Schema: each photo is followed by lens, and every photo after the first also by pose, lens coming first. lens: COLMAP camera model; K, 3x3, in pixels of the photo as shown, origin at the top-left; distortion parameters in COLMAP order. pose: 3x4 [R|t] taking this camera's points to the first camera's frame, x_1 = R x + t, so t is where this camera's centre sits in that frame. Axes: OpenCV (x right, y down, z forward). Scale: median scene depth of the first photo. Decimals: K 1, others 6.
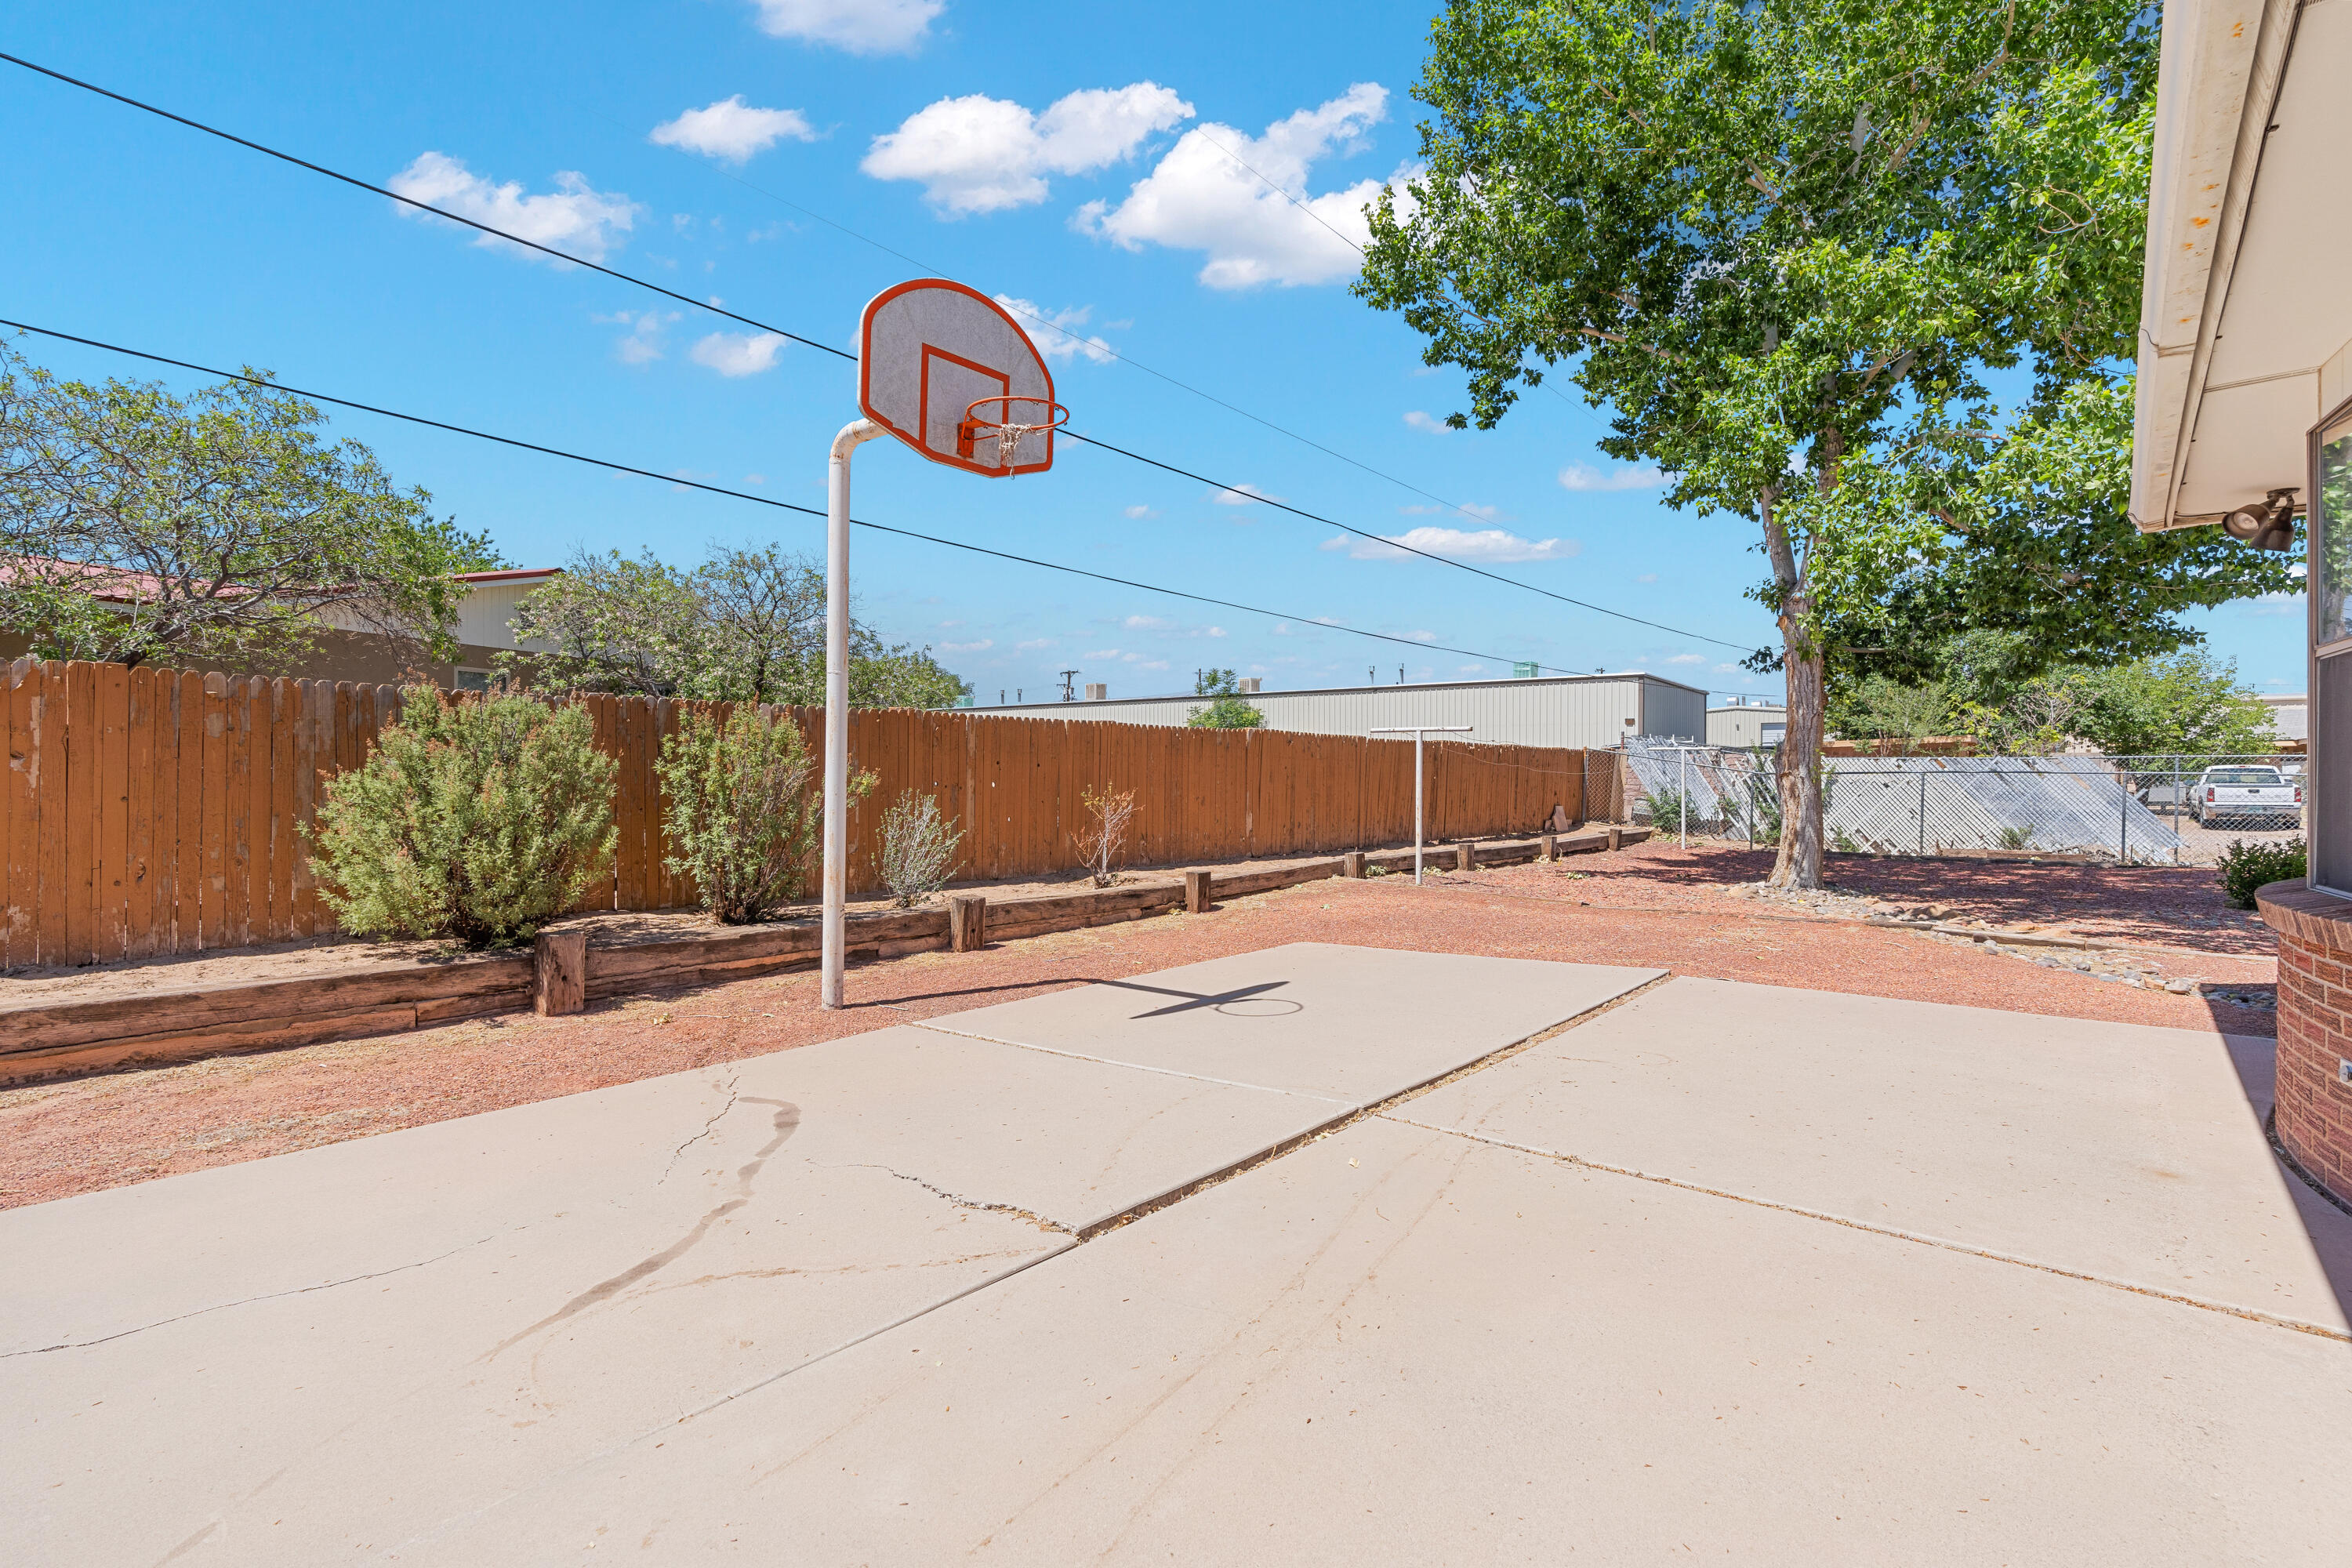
lens RADIAL K [[1099.8, 0, 1175.9], [0, 1099.8, 774.8], [0, 0, 1]] dist [-0.012683, 0.001009]
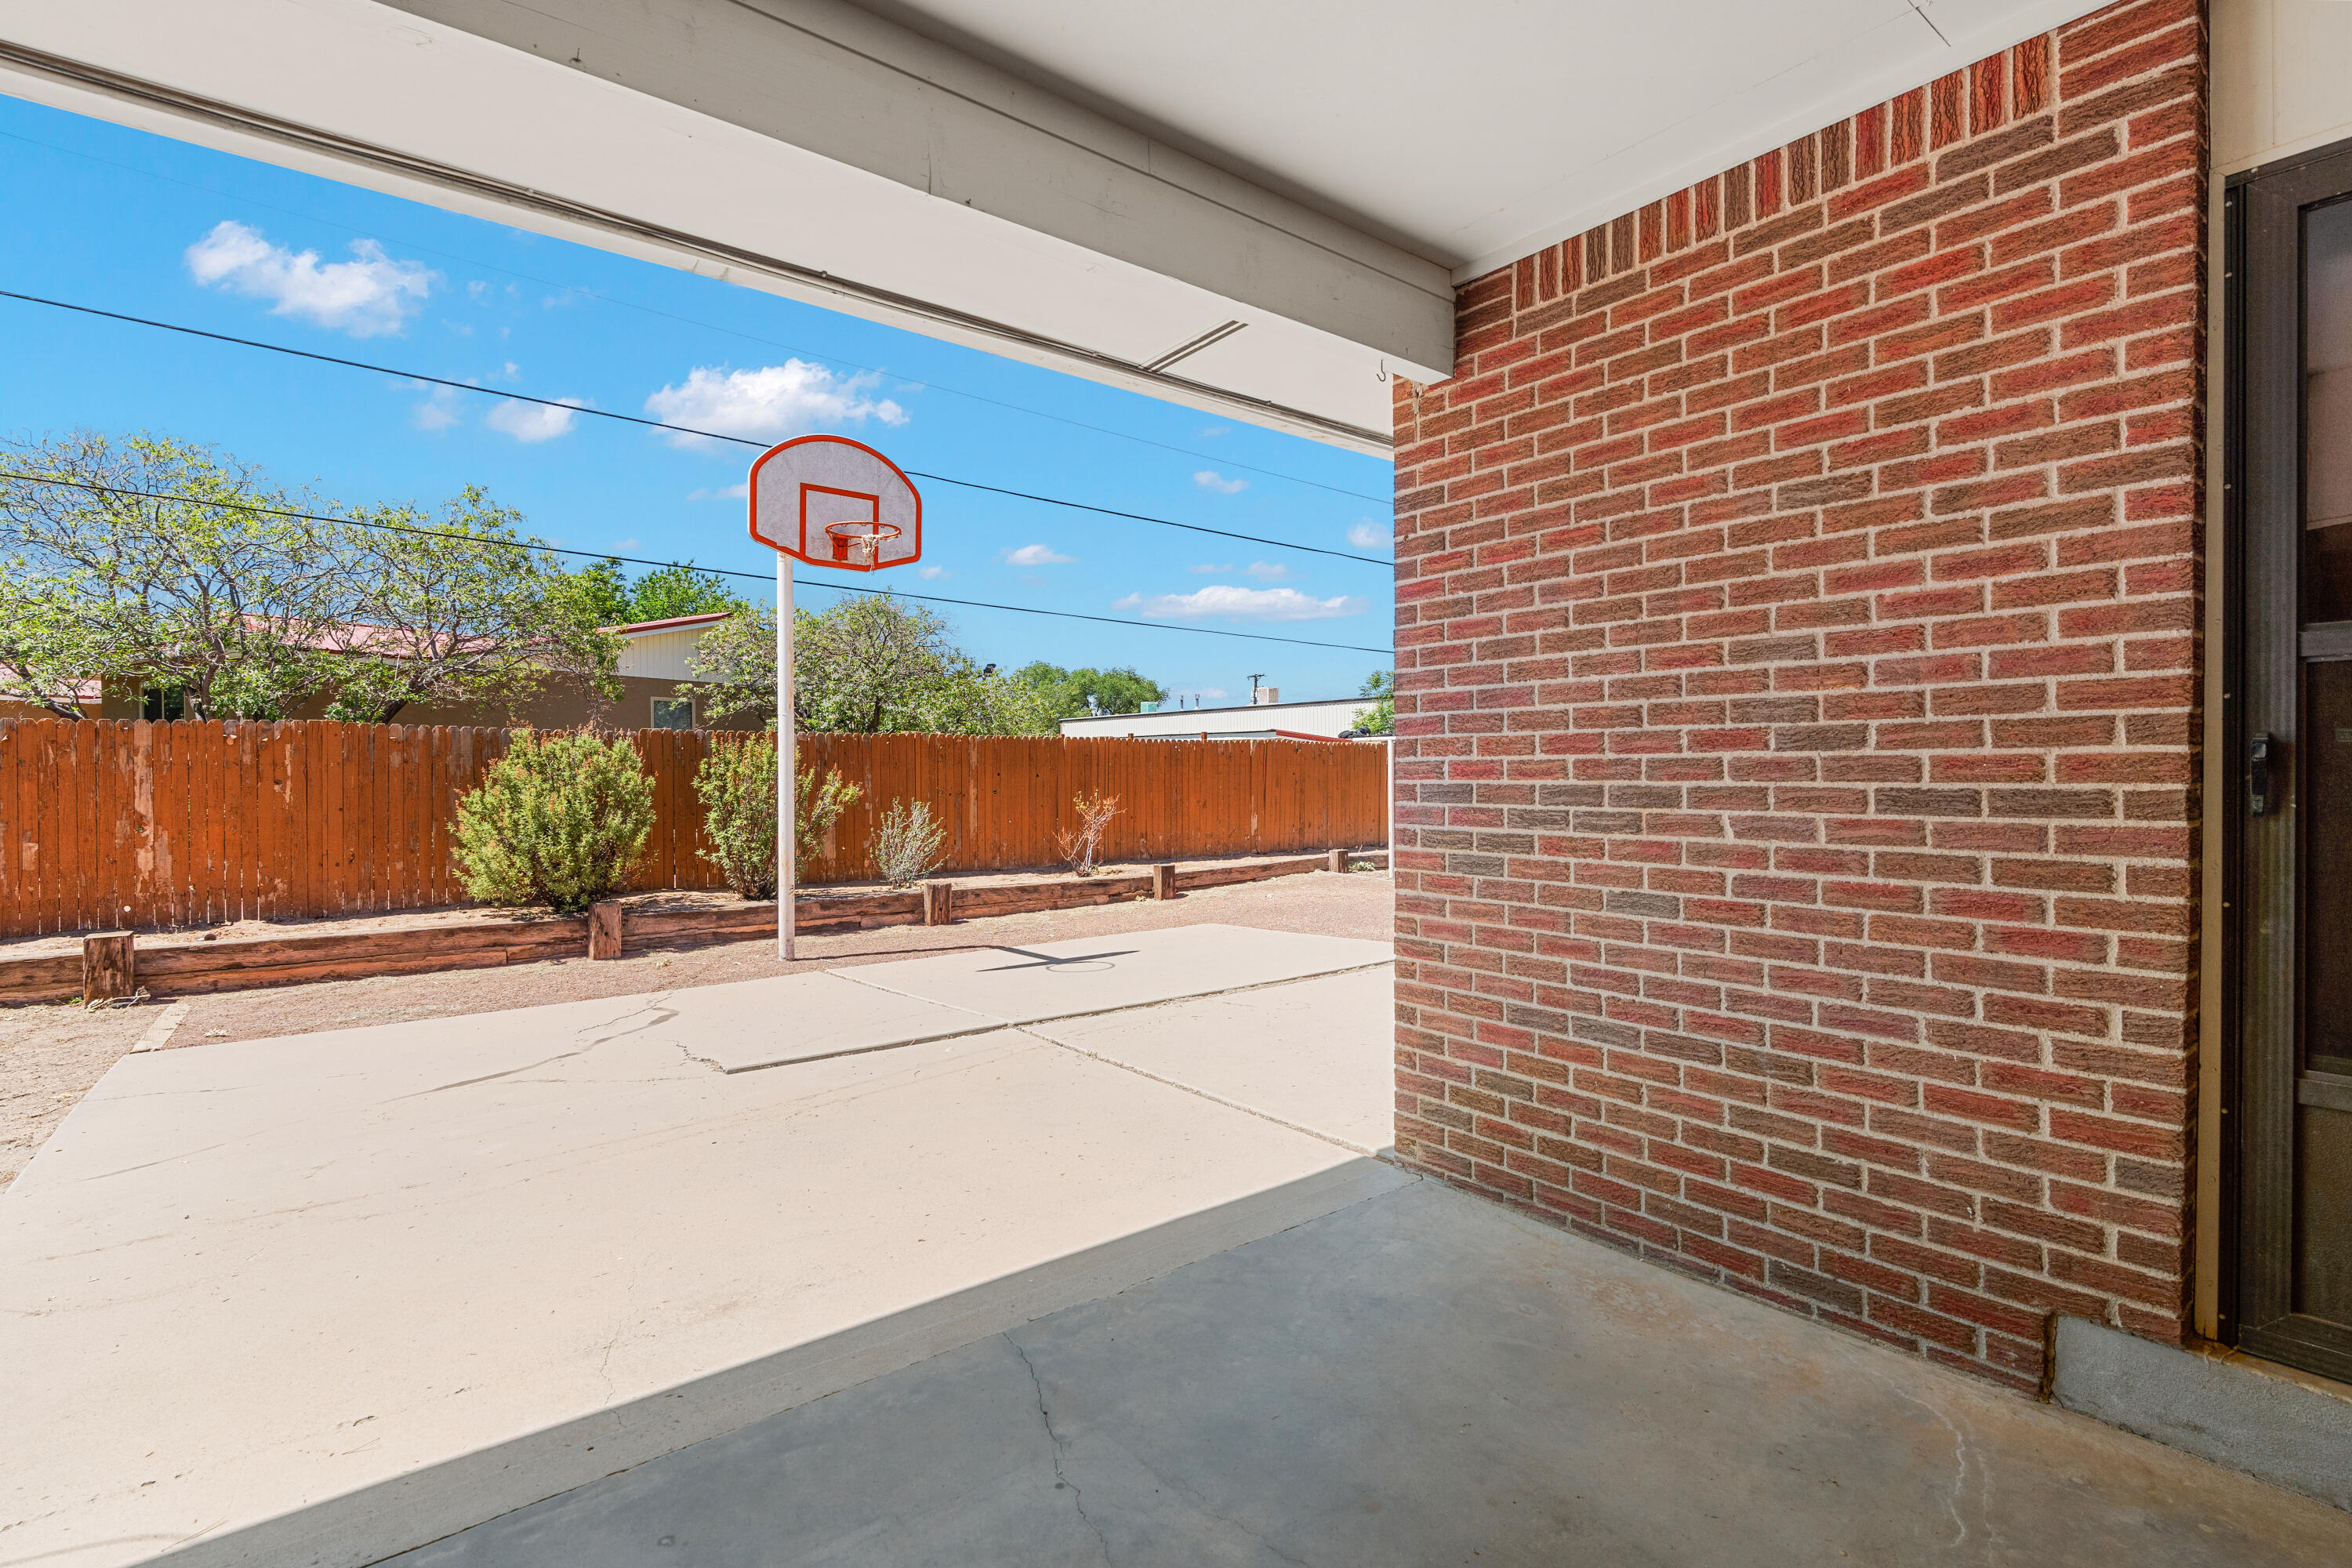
lens RADIAL K [[1088.8, 0, 1182.1], [0, 1088.8, 782.3], [0, 0, 1]] dist [-0.018289, 0.000418]
pose [[0.981377, -0.008177, -0.191919, 0.416740], [0.009626, 0.999932, 0.006620, -0.012690], [0.191851, -0.008344, 0.981388, -0.220637]]
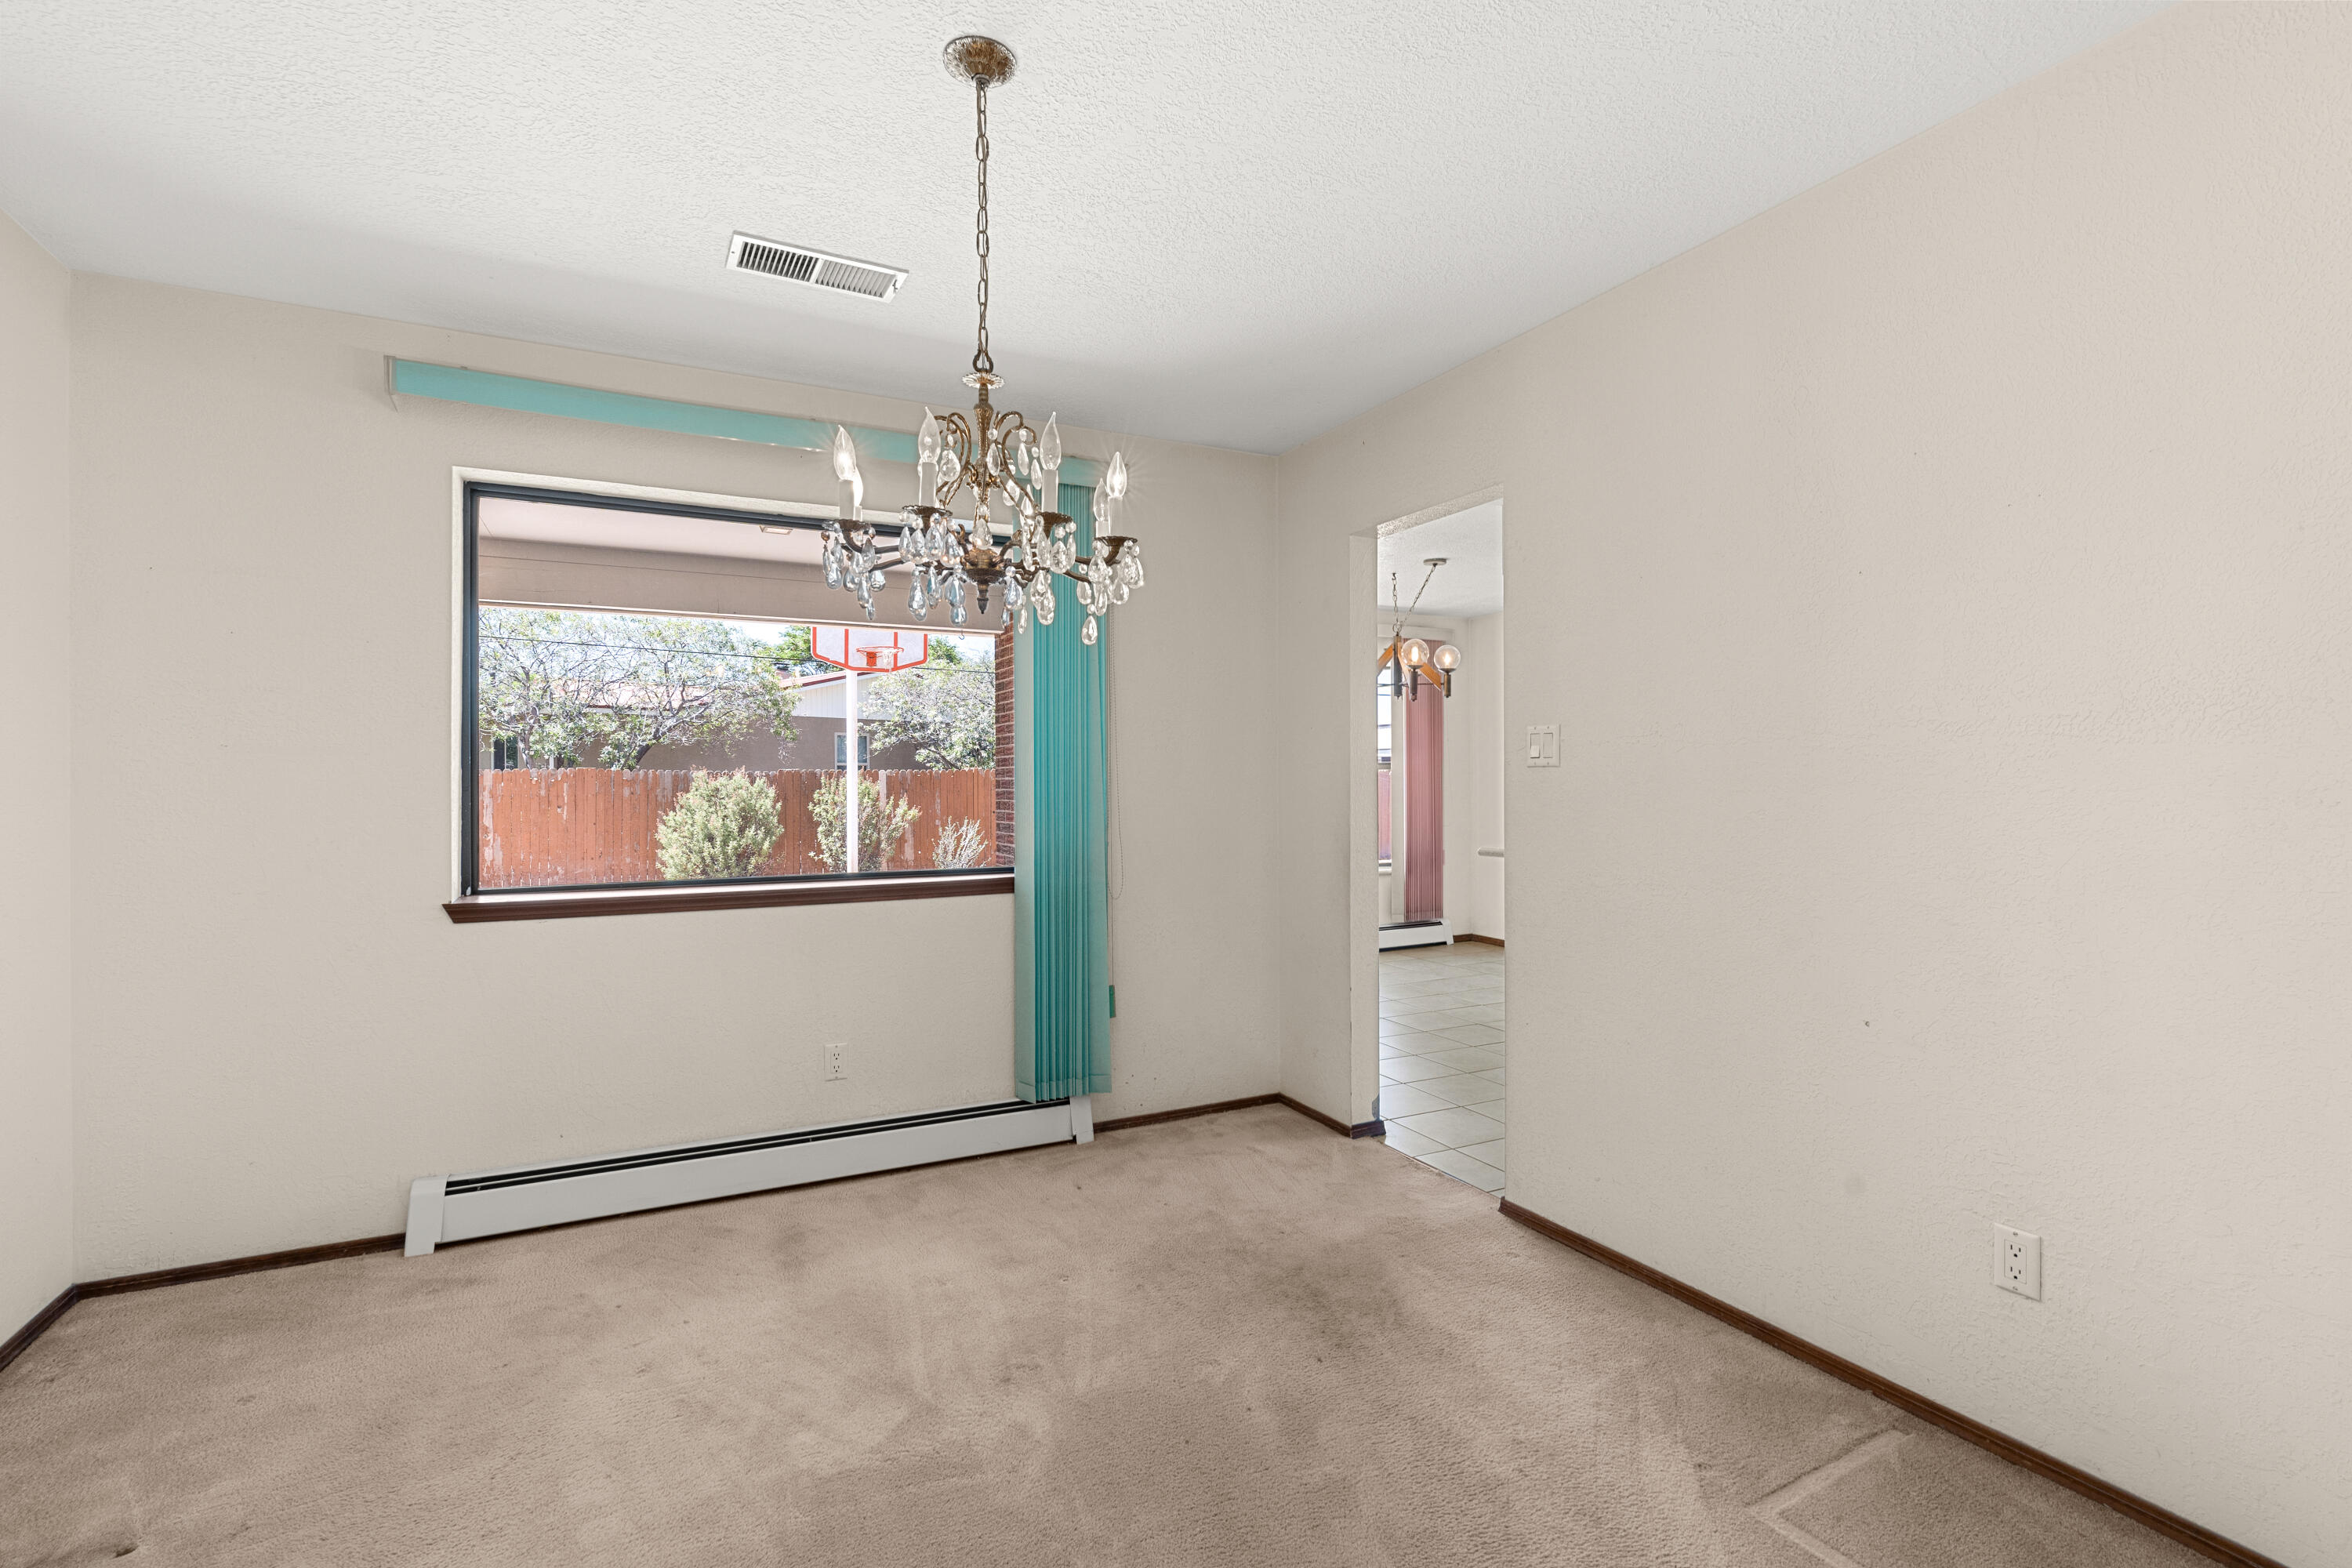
lens RADIAL K [[1088.8, 0, 1182.1], [0, 1088.8, 782.3], [0, 0, 1]] dist [-0.018289, 0.000418]
pose [[0.919754, -0.008814, -0.392396, 1.029800], [0.009302, 0.999957, -0.000658, -0.049438], [0.392384, -0.003045, 0.919796, -0.613841]]
